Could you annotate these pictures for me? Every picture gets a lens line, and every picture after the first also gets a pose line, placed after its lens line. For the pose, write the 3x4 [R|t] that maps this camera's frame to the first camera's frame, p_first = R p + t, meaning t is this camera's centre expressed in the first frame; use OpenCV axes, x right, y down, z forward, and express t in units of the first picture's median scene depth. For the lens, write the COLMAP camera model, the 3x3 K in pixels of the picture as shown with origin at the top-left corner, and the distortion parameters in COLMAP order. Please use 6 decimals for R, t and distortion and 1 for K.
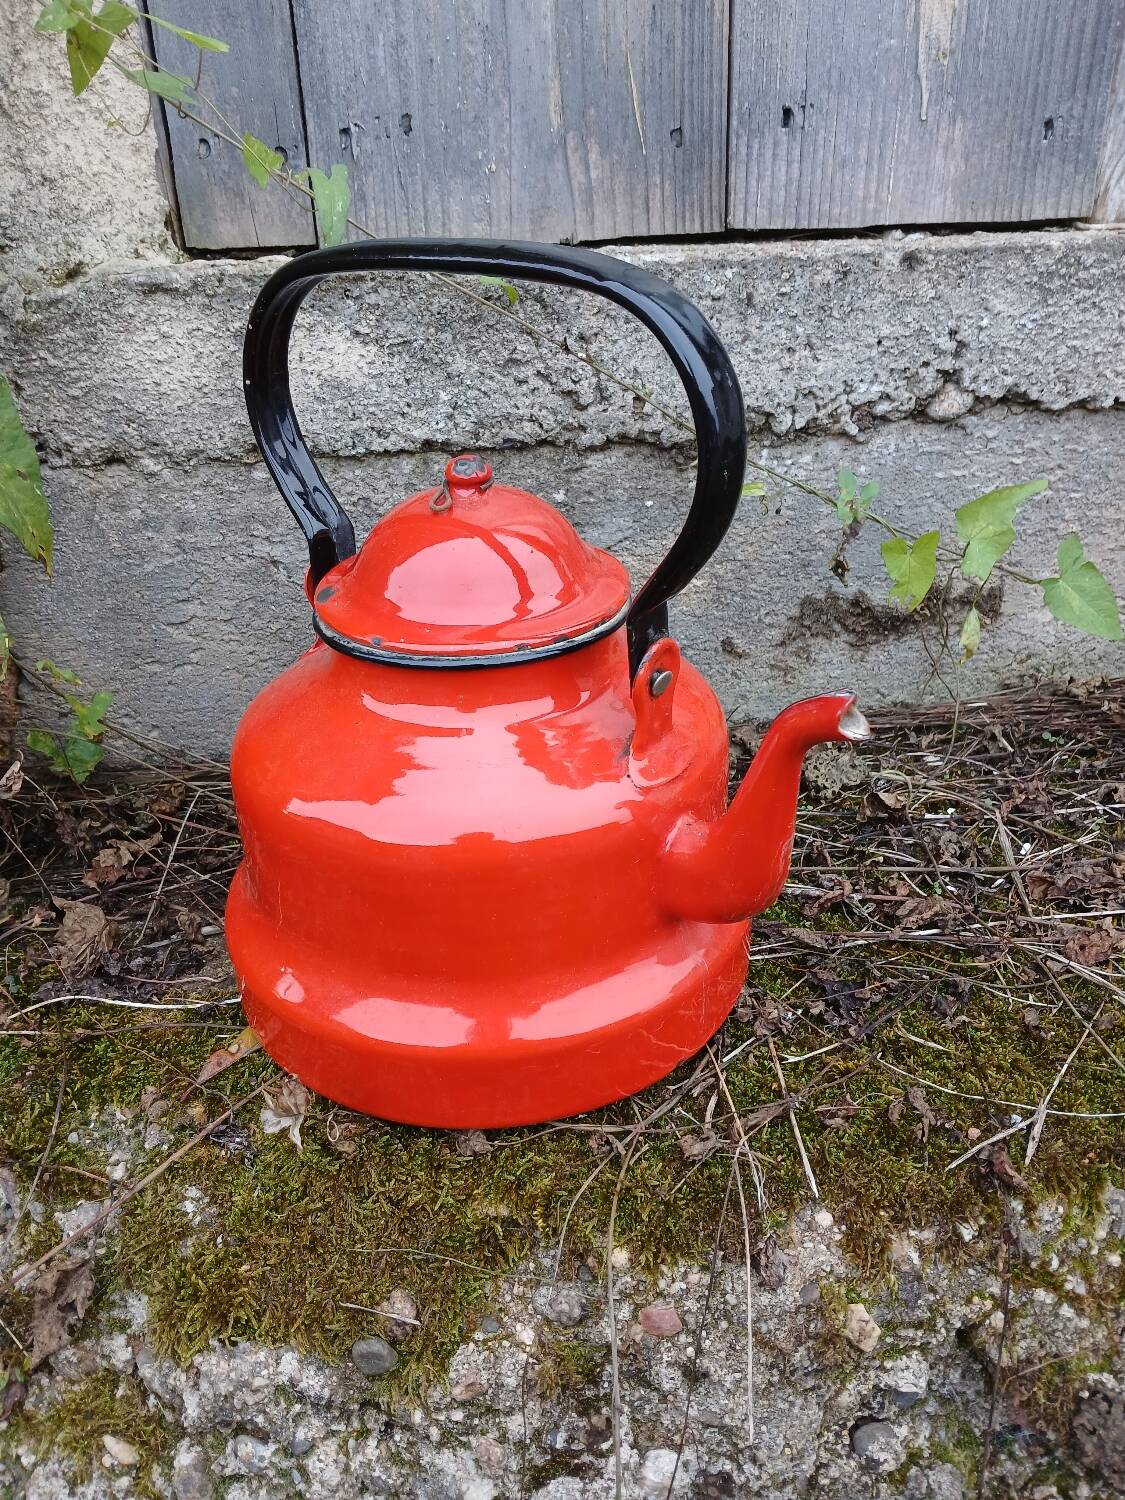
lens RADIAL K [[1150.0, 0, 558.7], [0, 1150.0, 749.8], [0, 0, 1]] dist [0.073841, -0.192525]
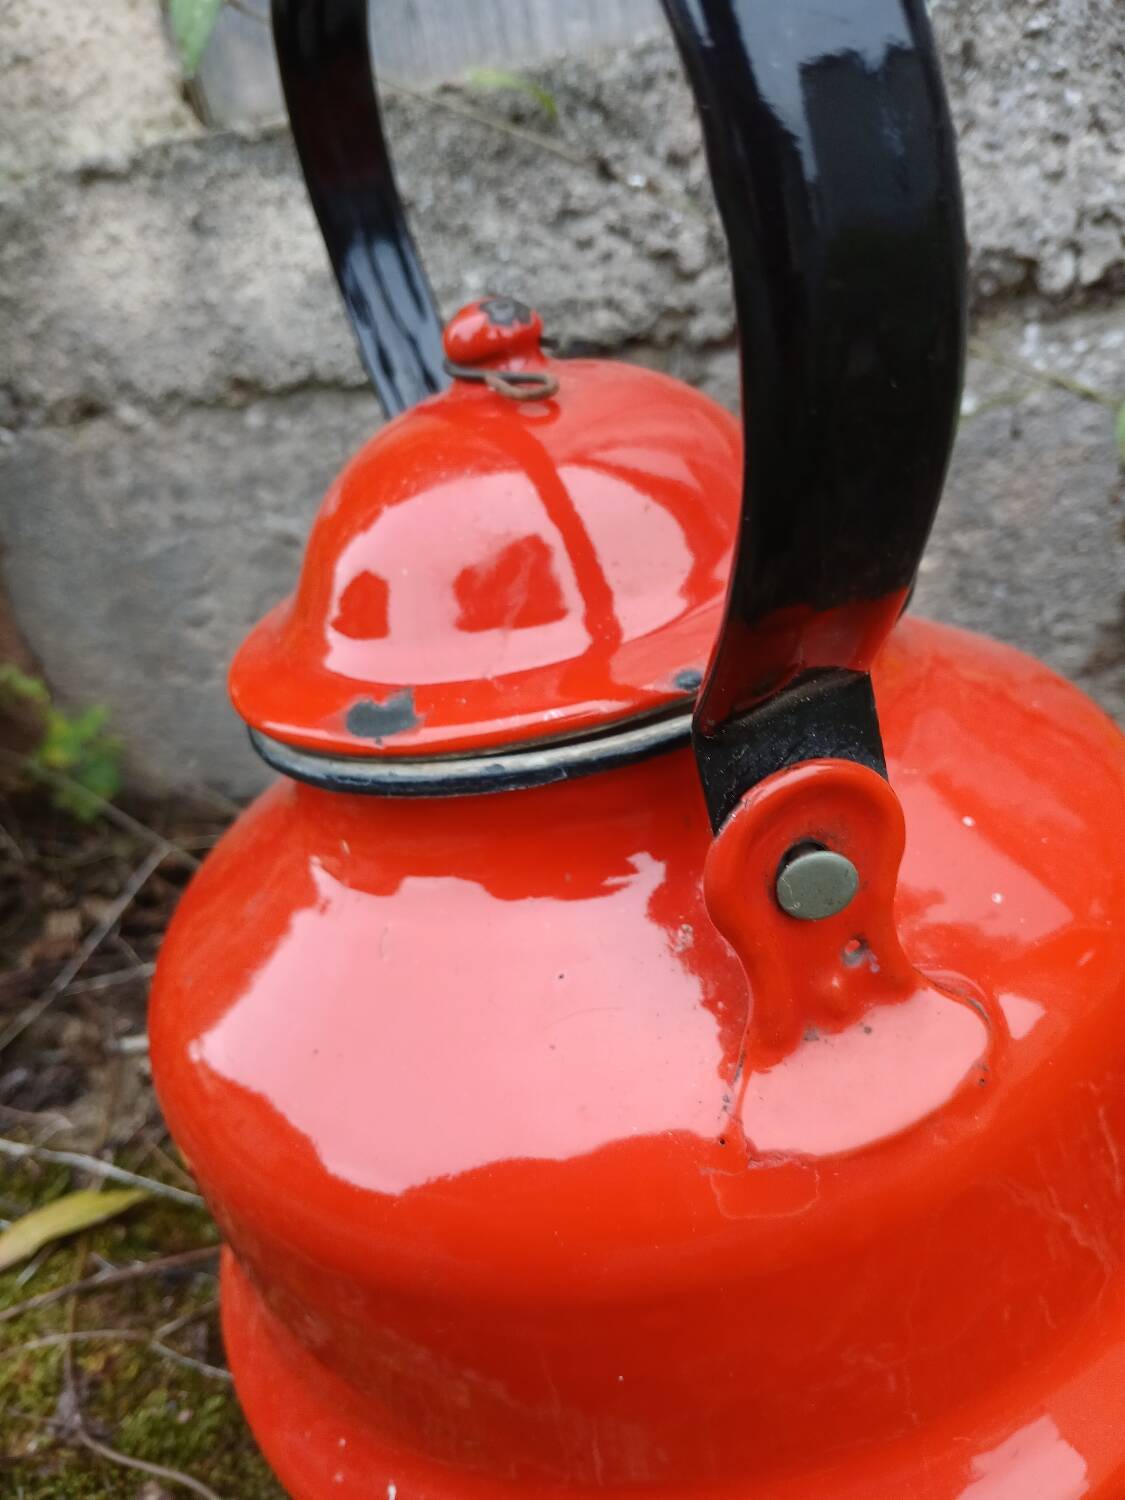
lens RADIAL K [[1203.8, 0, 562.7], [0, 1203.8, 748.2], [0, 0, 1]] dist [-0.055552, -0.006242]
pose [[0.901085, 0.062490, -0.429116, 0.253220], [-0.054842, 0.998039, 0.030177, -0.067611], [0.430160, -0.003658, 0.902745, 0.421637]]
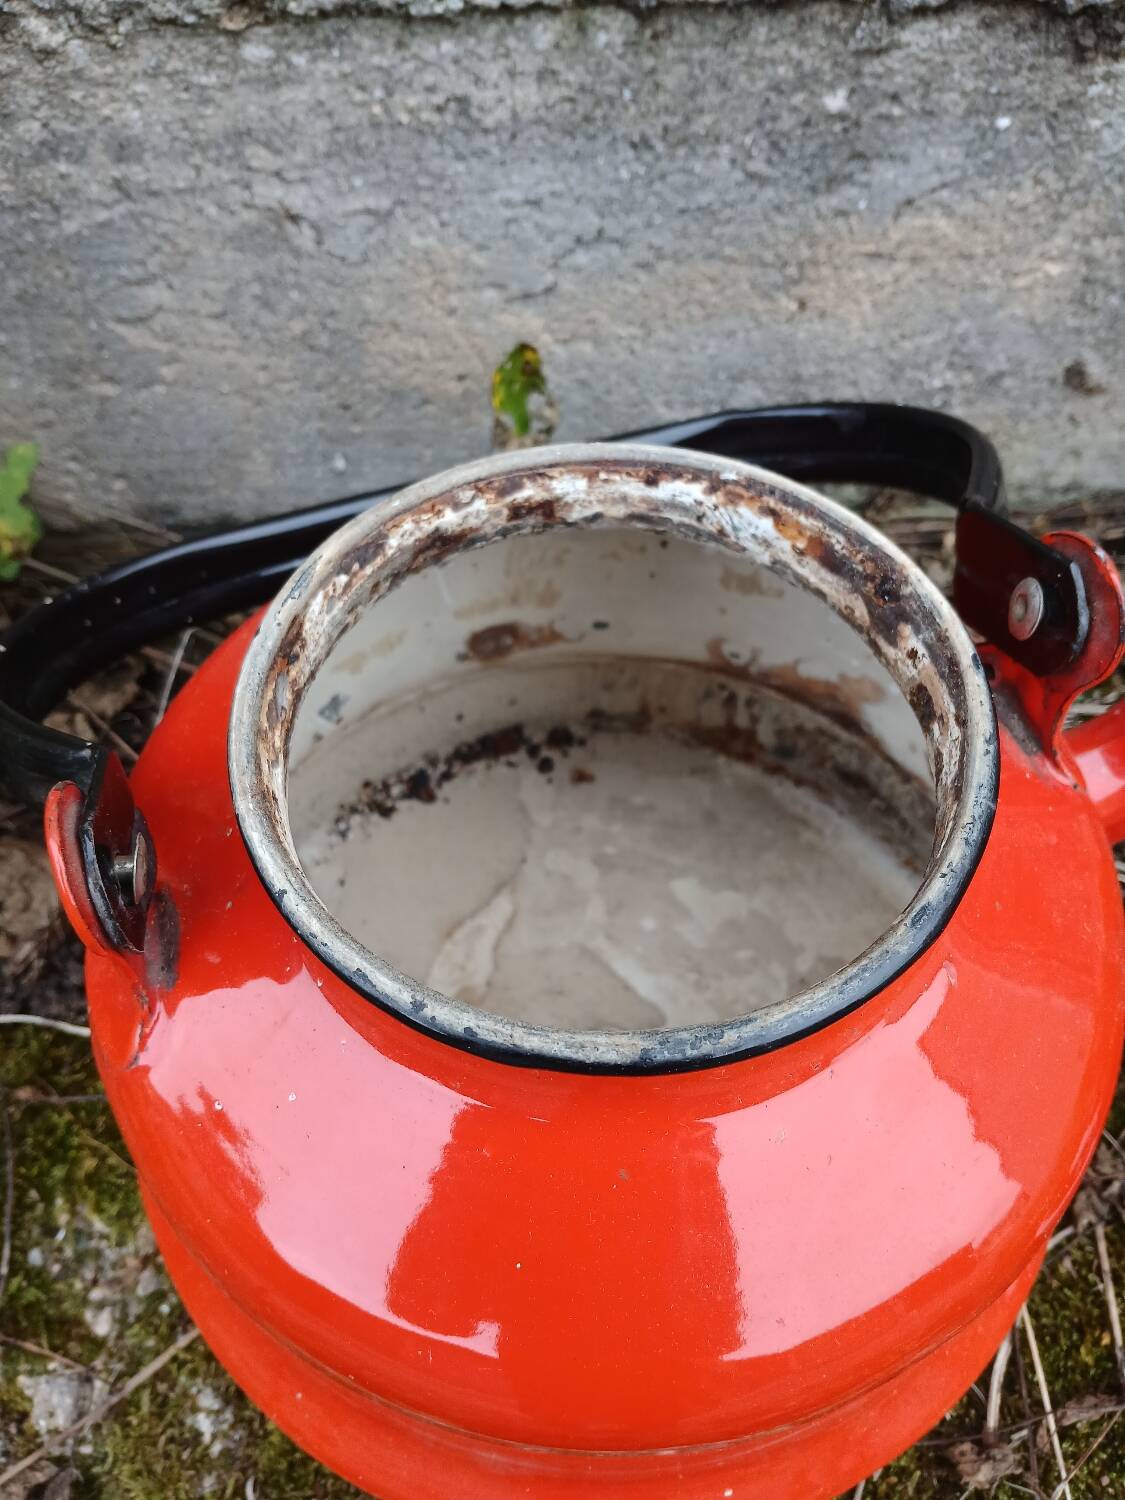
lens RADIAL K [[1203.8, 0, 562.7], [0, 1203.8, 748.2], [0, 0, 1]] dist [-0.055552, -0.006242]
pose [[0.996077, 0.076252, -0.044899, -0.080435], [-0.048158, 0.892801, 0.447870, -0.207467], [0.074237, -0.443951, 0.892971, 0.427359]]
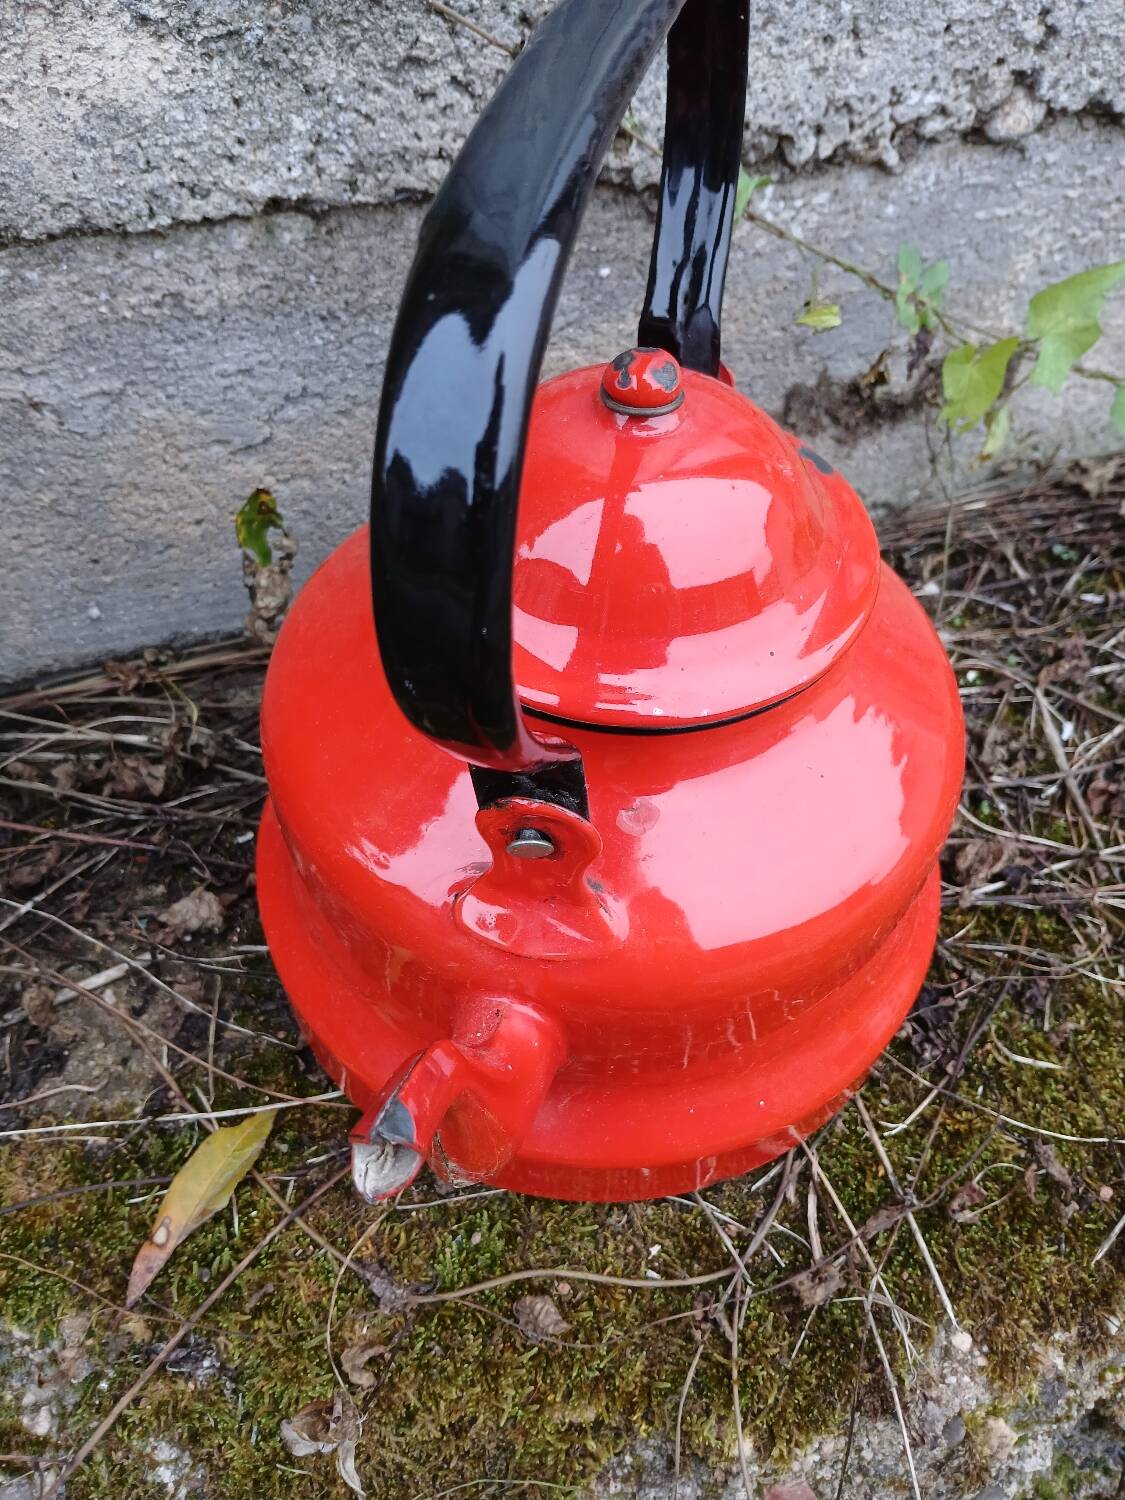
lens RADIAL K [[1188.2, 0, 562.5], [0, 1188.2, 750.0], [0, 0, 1]] dist [-0.045942, -0.003015]
pose [[0.971431, -0.111074, 0.209724, -0.131185], [0.028555, 0.931998, 0.361338, -0.222165], [-0.235597, -0.345026, 0.908543, 0.315427]]
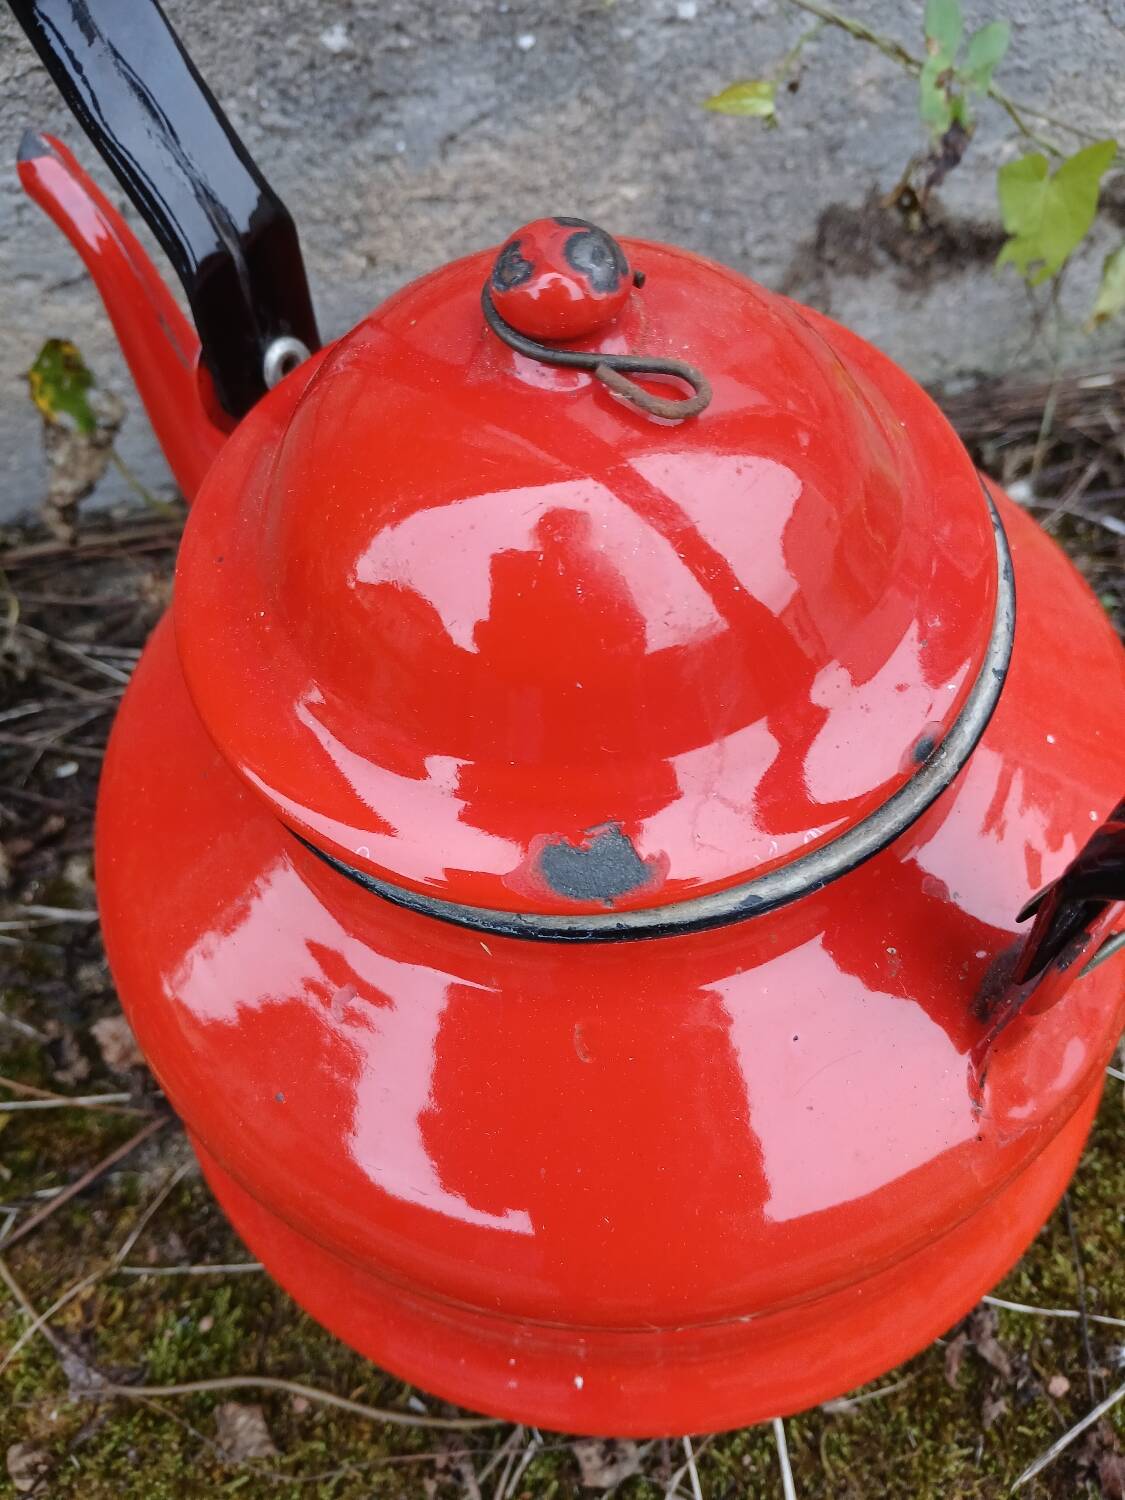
lens RADIAL K [[1203.8, 0, 562.7], [0, 1203.8, 748.2], [0, 0, 1]] dist [-0.055552, -0.006242]
pose [[0.998074, -0.052880, 0.032439, 0.067930], [0.031076, 0.878731, 0.476305, -0.206259], [-0.053692, -0.474379, 0.878682, 0.465877]]
